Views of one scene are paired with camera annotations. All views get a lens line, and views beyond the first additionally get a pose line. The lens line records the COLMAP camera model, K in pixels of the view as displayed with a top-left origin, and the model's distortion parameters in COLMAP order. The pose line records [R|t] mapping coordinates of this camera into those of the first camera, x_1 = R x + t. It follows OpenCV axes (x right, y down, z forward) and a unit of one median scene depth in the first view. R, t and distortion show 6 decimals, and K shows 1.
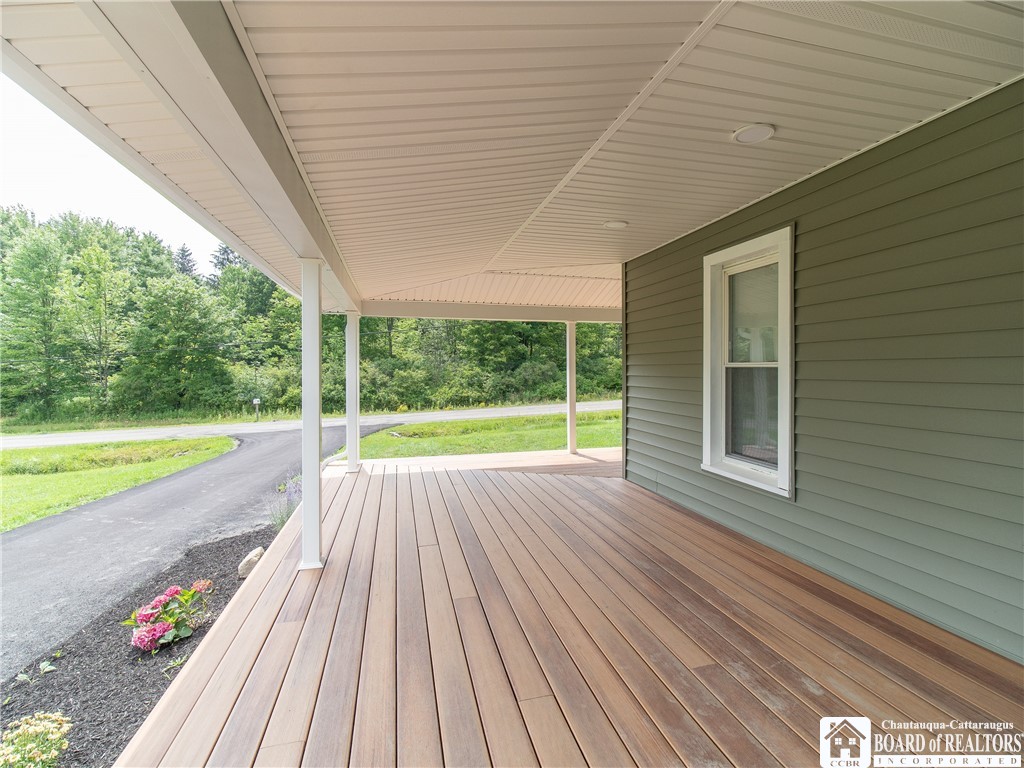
lens RADIAL K [[469.4, 0, 514.2], [0, 469.4, 374.2], [0, 0, 1]] dist [0.001312, -0.005857]
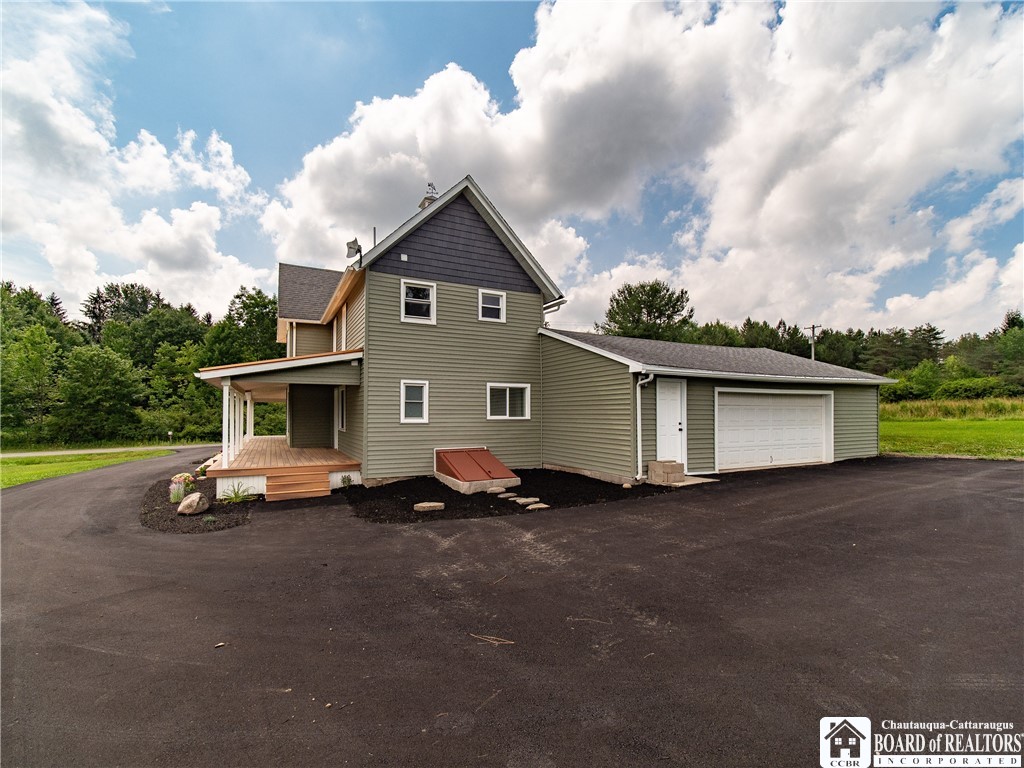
lens RADIAL K [[469.4, 0, 509.4], [0, 469.4, 408.0], [0, 0, 1]] dist [0.001312, -0.005857]
pose [[0.974960, 0.010306, 0.222140, 0.172800], [-0.004904, 0.999679, -0.024856, 0.005449], [-0.222324, 0.023144, 0.974698, -0.641639]]
